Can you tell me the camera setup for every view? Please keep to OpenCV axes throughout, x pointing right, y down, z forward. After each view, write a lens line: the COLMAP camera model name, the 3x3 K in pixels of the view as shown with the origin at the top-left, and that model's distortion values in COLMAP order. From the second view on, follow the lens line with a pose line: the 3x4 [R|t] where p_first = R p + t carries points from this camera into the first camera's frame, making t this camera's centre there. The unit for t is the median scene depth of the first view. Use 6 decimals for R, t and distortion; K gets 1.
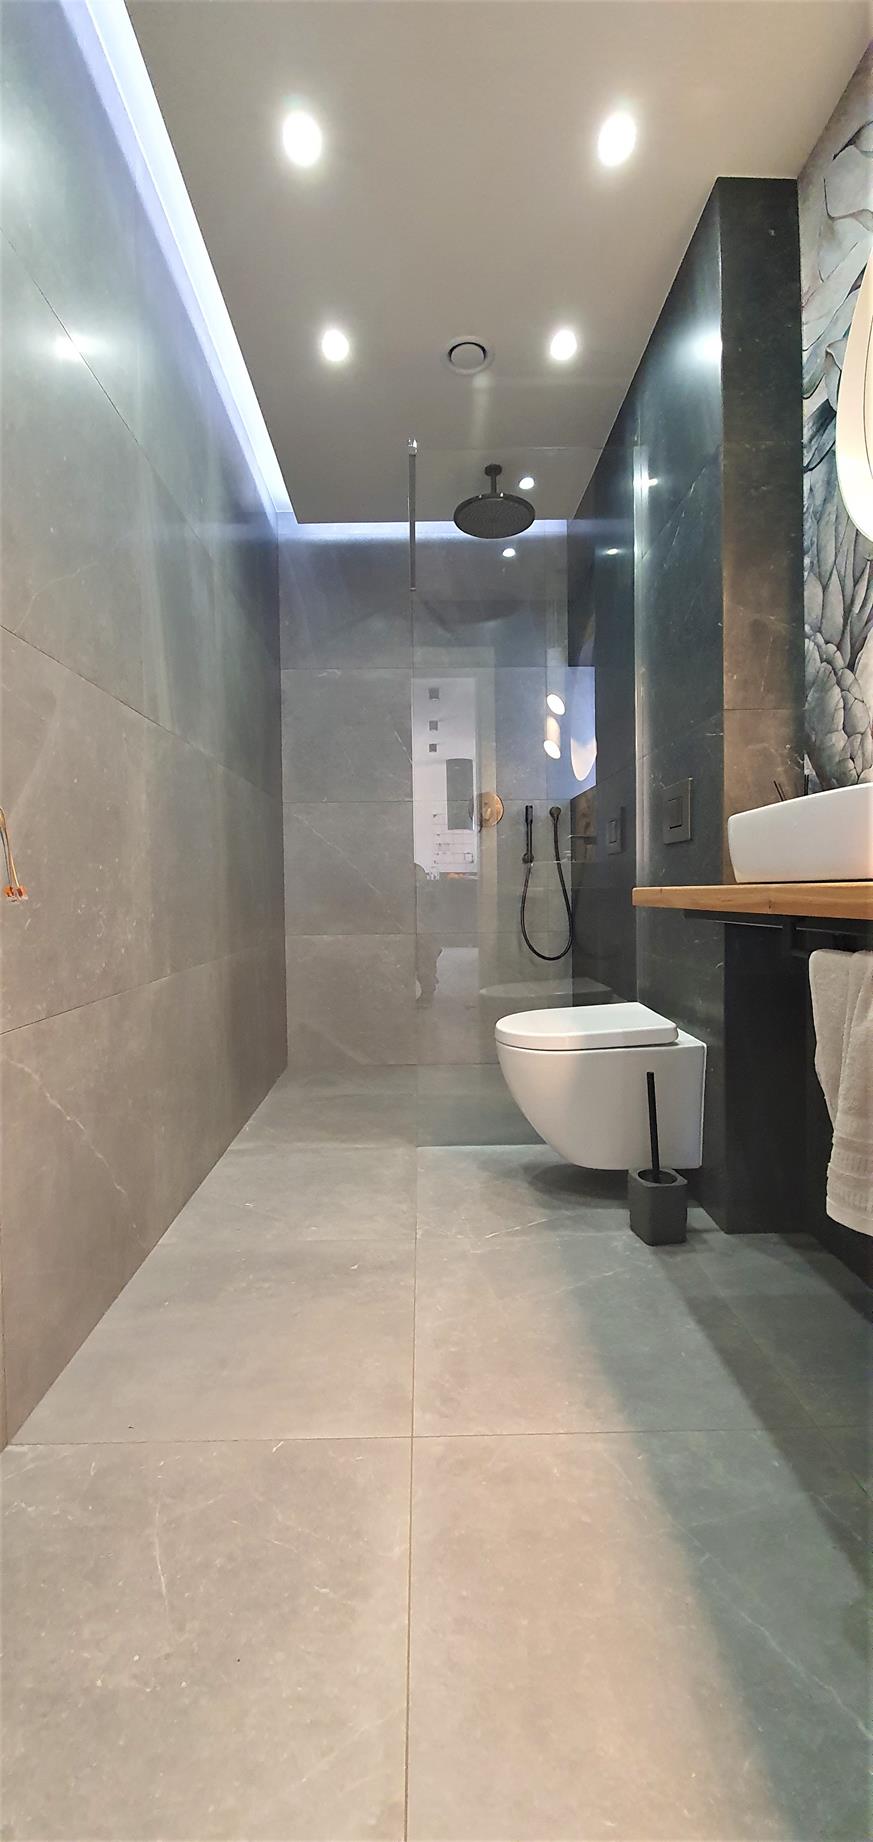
lens RADIAL K [[725.7, 0, 432.7], [0, 725.7, 904.1], [0, 0, 1]] dist [0.002227, -0.009056]
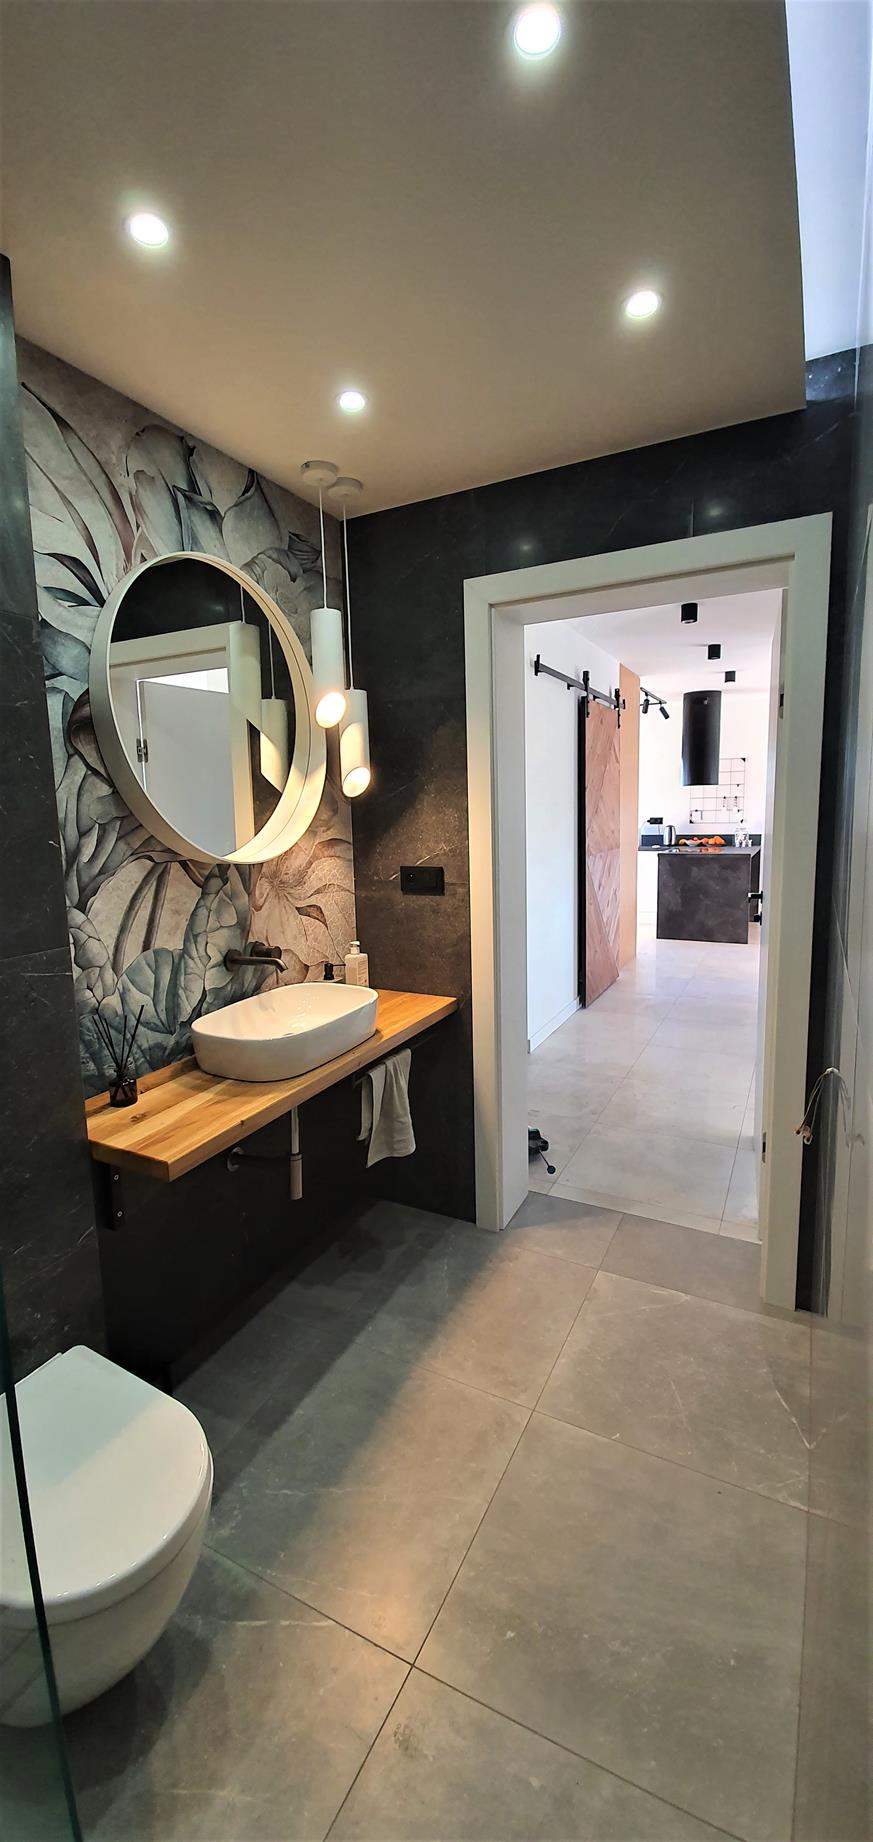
lens RADIAL K [[725.7, 0, 430.3], [0, 725.7, 909.9], [0, 0, 1]] dist [0.002227, -0.009056]
pose [[-0.877409, -0.027264, 0.478968, -0.376566], [0.049862, 0.987794, 0.147568, -0.414033], [-0.477145, 0.153360, -0.865340, 1.530368]]
